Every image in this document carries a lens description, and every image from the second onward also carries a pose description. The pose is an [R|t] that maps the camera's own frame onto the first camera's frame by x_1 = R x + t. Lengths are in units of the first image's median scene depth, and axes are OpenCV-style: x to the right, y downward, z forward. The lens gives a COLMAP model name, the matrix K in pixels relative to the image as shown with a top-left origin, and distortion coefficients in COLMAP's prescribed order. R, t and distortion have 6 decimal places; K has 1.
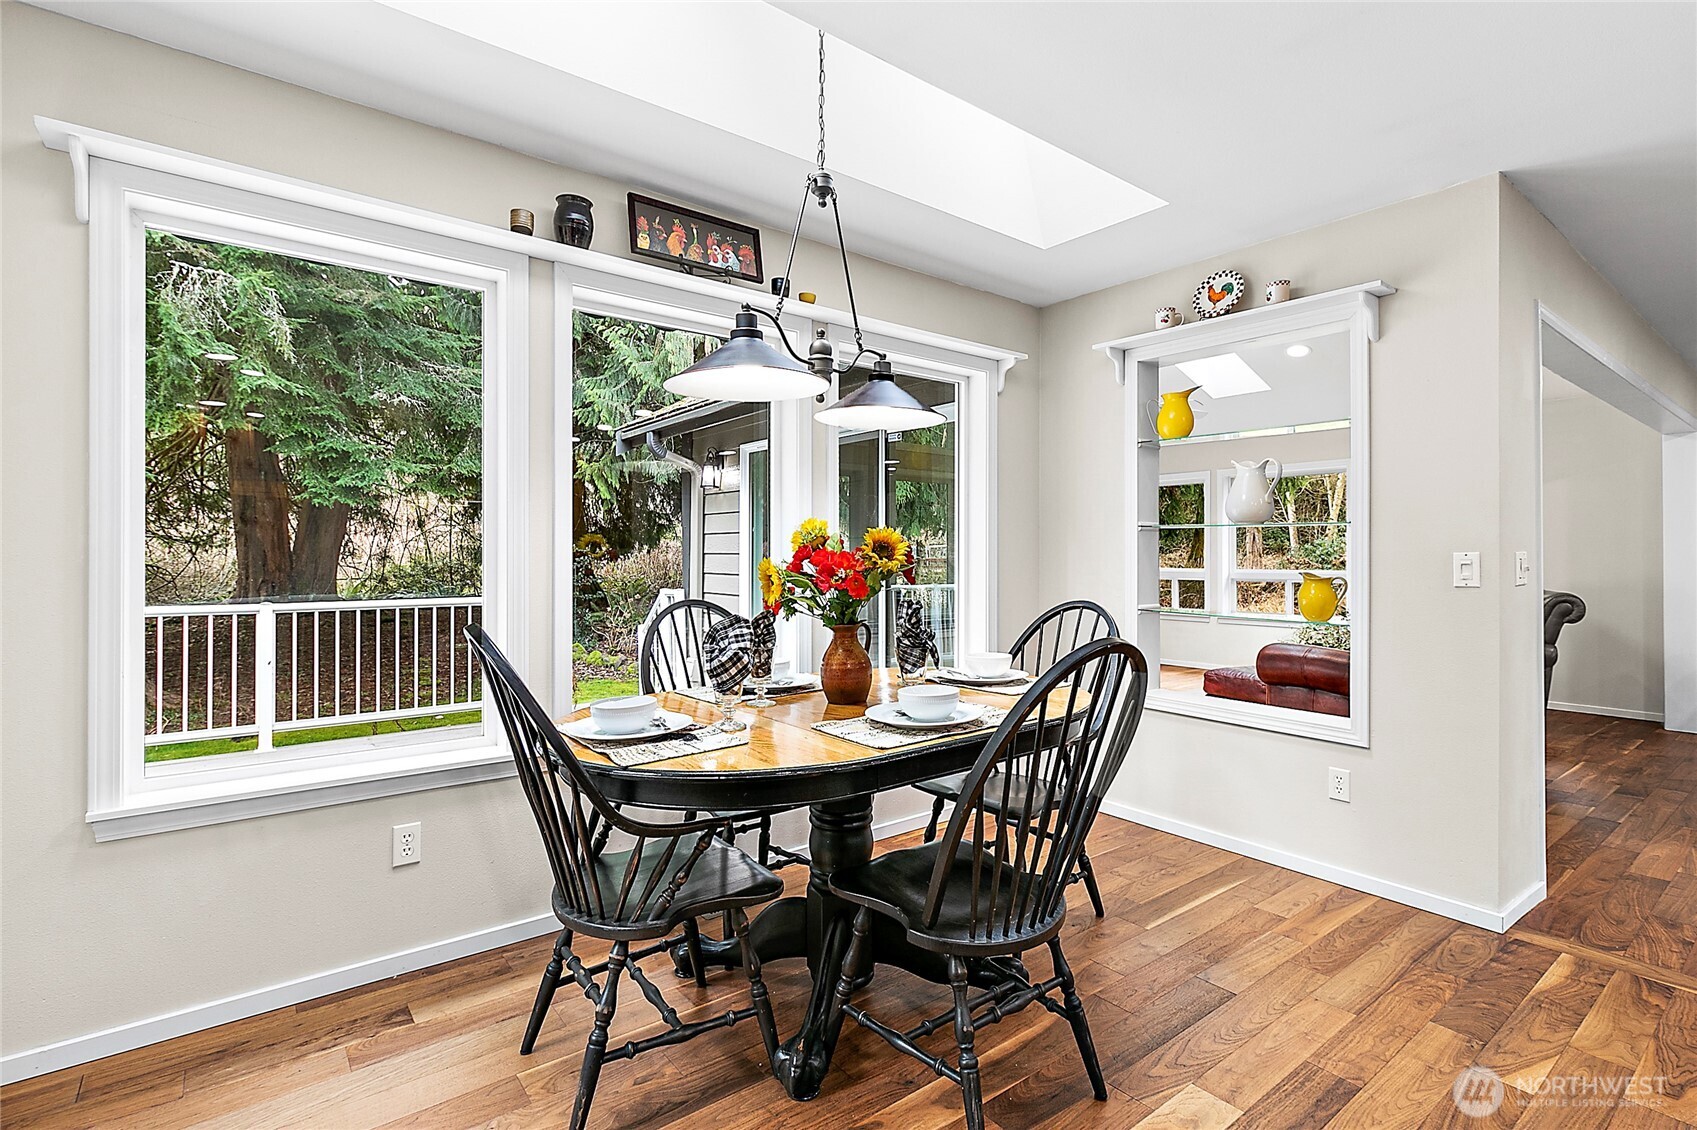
lens RADIAL K [[805.0, 0, 860.0], [0, 805.0, 550.3], [0, 0, 1]] dist [-0.000464, 0.002147]
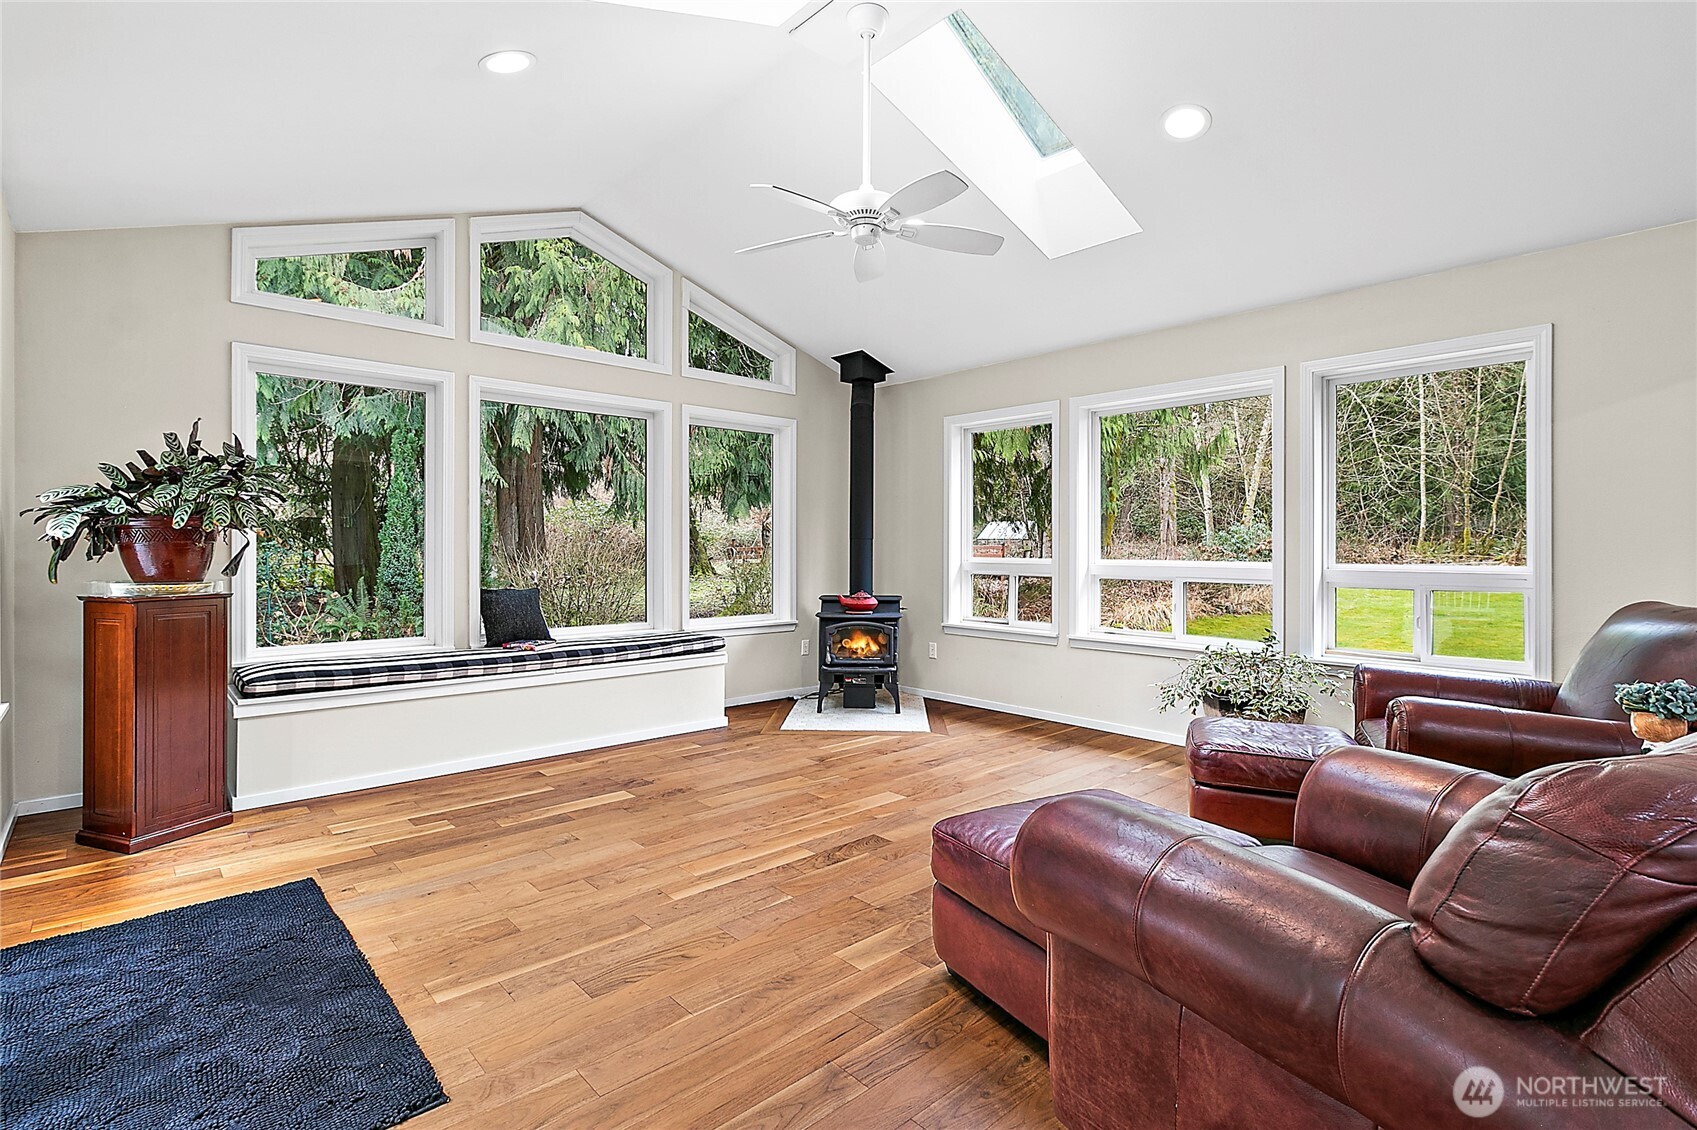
lens RADIAL K [[805.0, 0, 848.6], [0, 805.0, 547.9], [0, 0, 1]] dist [-0.000464, 0.002147]
pose [[0.997569, 0.001144, 0.069679, 0.511930], [-0.001890, 0.999942, 0.010646, 0.020696], [-0.069663, -0.010751, 0.997513, 0.874127]]
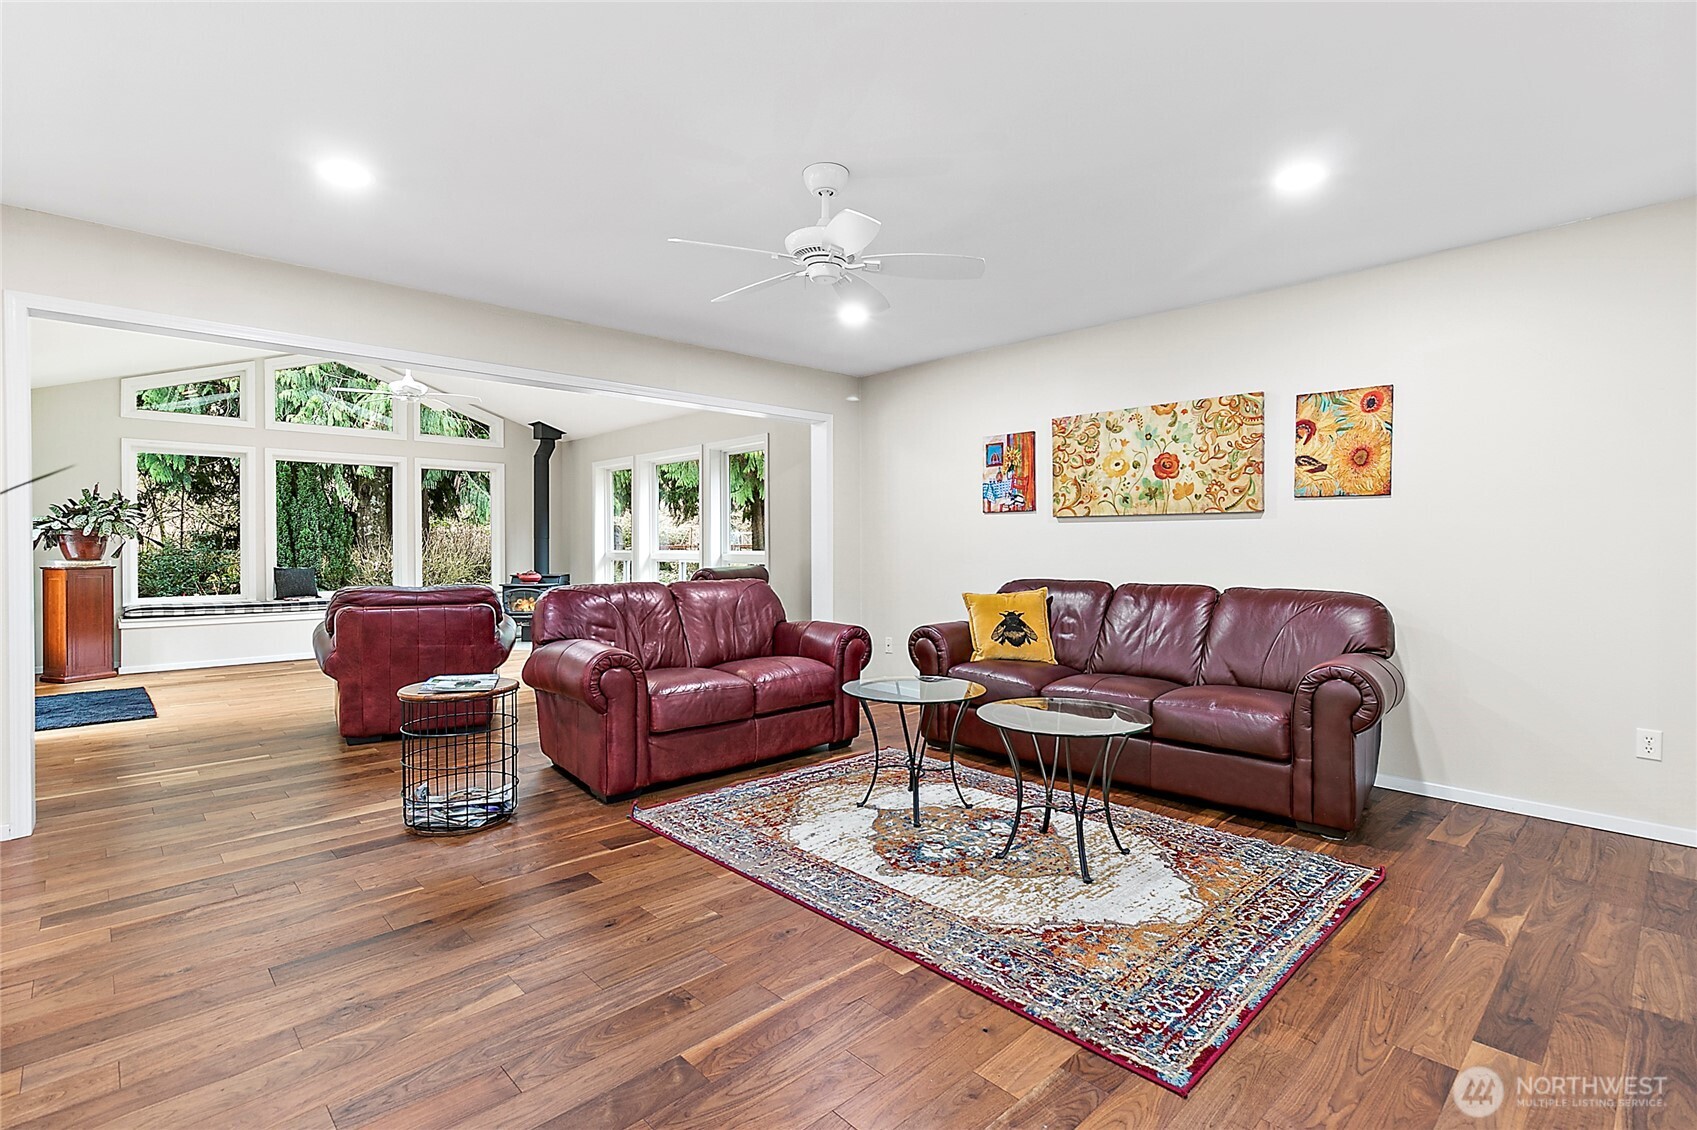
lens RADIAL K [[805.0, 0, 851.7], [0, 805.0, 546.8], [0, 0, 1]] dist [-0.000464, 0.002147]
pose [[0.995549, -0.001424, 0.094233, 1.366363], [0.000492, 0.999951, 0.009918, 0.019665], [-0.094243, -0.009827, 0.995501, -0.148678]]
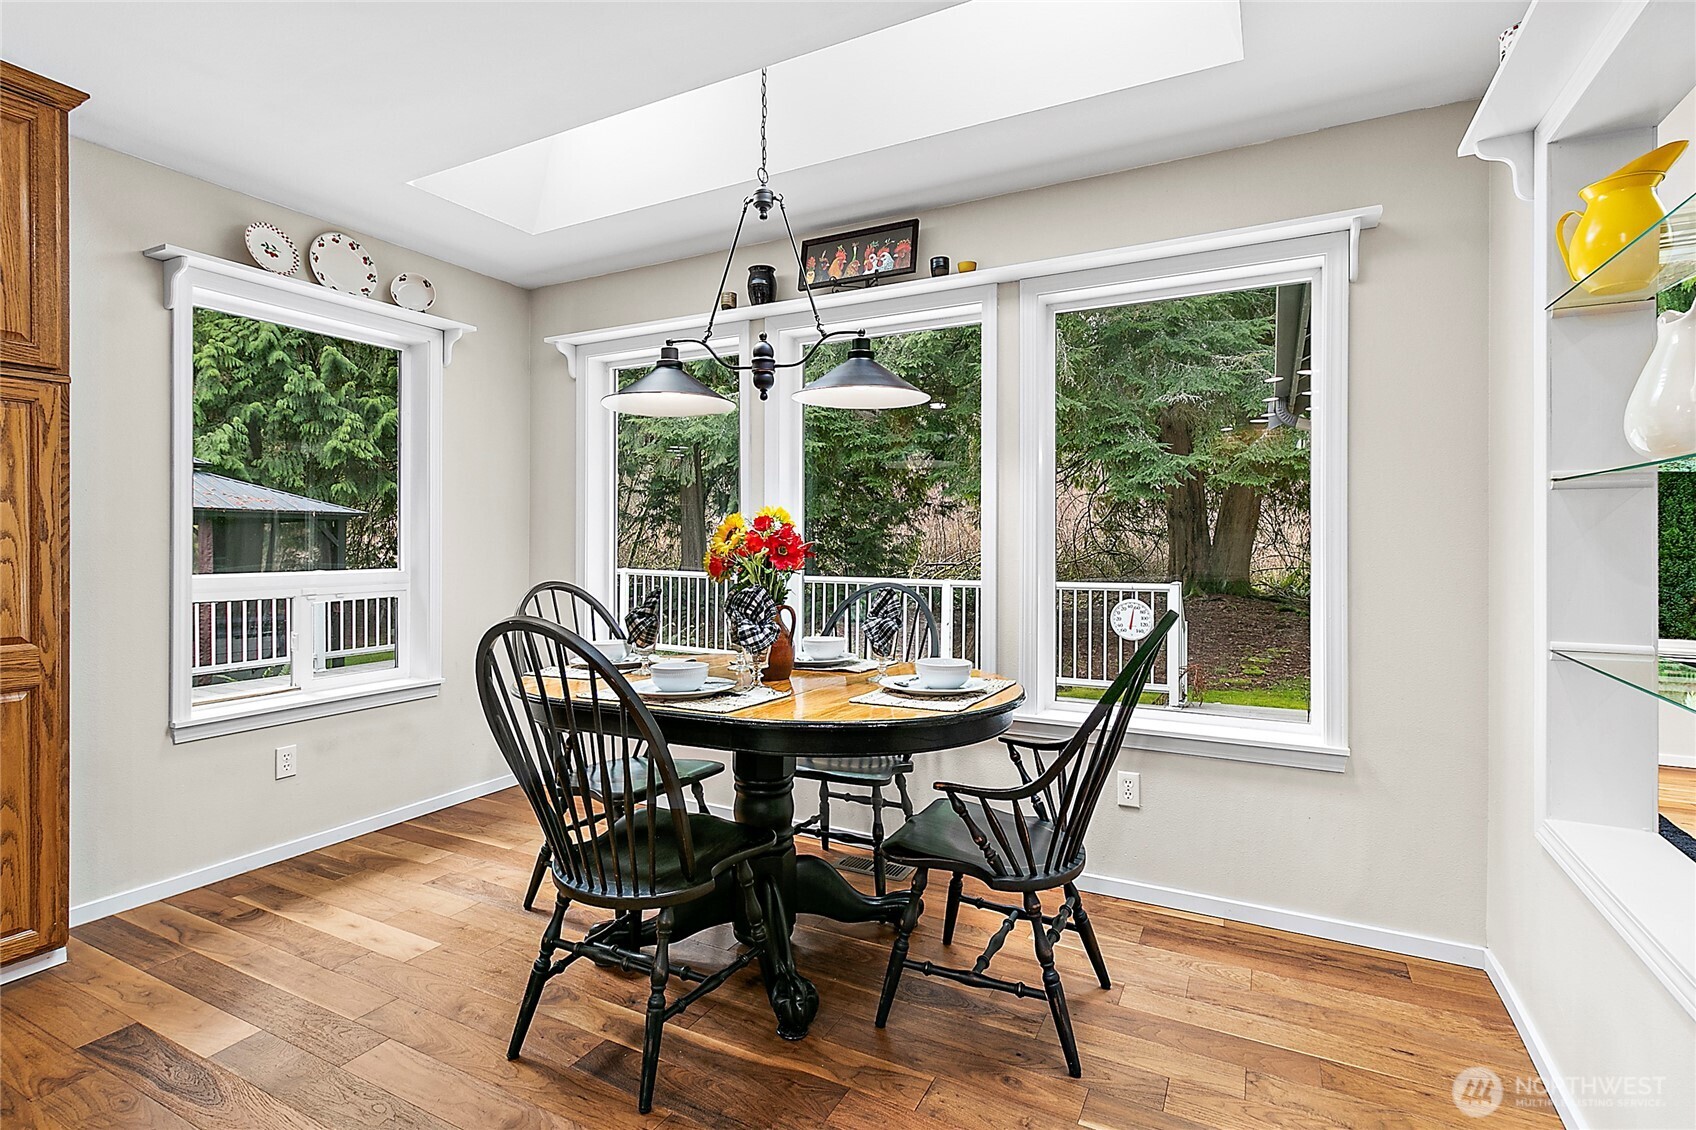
lens RADIAL K [[804.5, 0, 853.7], [0, 804.5, 551.3], [0, 0, 1]] dist [-0.000464, 0.002147]
pose [[0.413341, 0.007990, -0.910541, 0.570993], [0.004699, 0.999929, 0.010907, 0.005256], [0.910564, -0.008787, 0.413274, 0.381174]]
